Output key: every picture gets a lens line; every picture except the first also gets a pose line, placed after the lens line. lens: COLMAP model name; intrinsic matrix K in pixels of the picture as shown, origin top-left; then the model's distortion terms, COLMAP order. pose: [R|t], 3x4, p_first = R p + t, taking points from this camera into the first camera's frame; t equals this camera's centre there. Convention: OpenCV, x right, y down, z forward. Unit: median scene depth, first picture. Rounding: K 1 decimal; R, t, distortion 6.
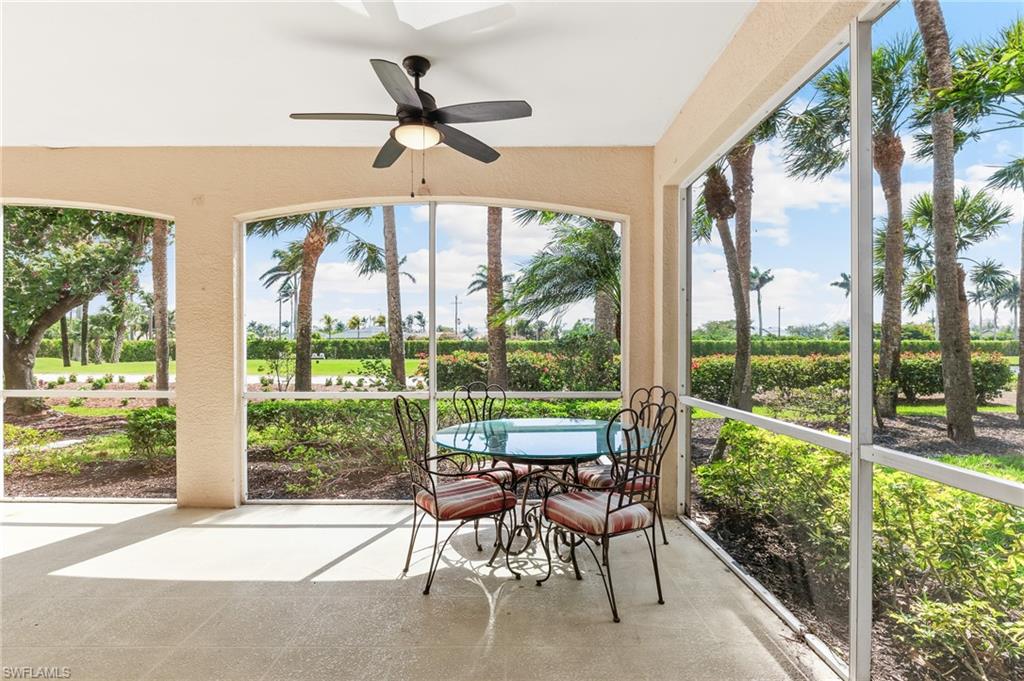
lens RADIAL K [[529.0, 0, 513.8], [0, 529.0, 345.7], [0, 0, 1]] dist [-0.002971, -0.002063]
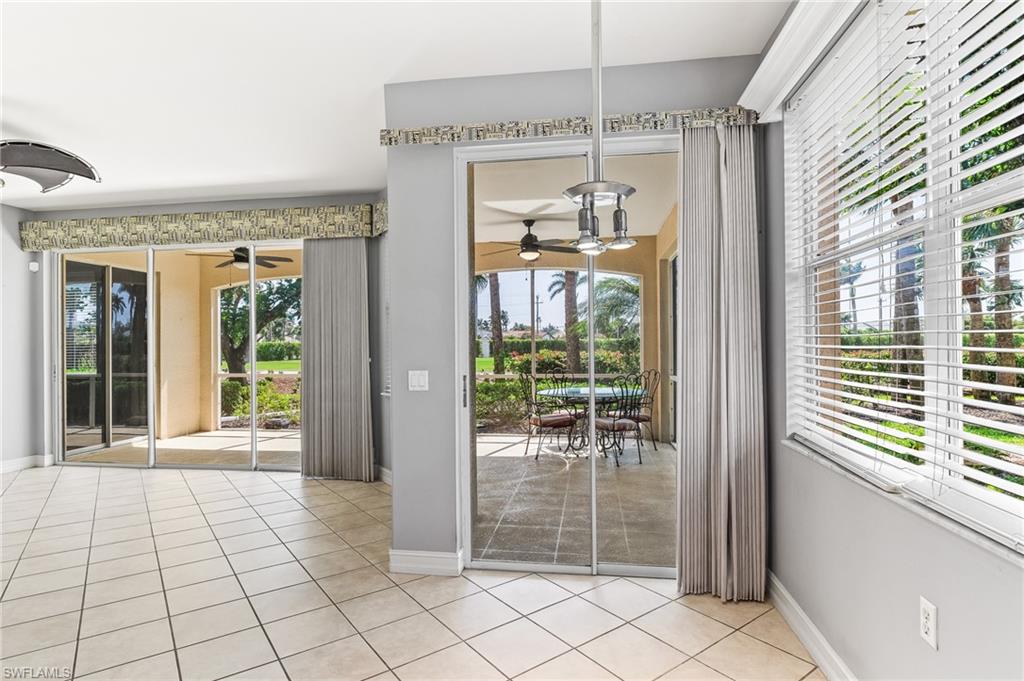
lens RADIAL K [[529.0, 0, 510.0], [0, 529.0, 340.2], [0, 0, 1]] dist [-0.002971, -0.002063]
pose [[0.987207, -0.011216, -0.159046, 0.022156], [0.010242, 0.999923, -0.006939, -0.006805], [0.159112, 0.005221, 0.987247, -0.314506]]
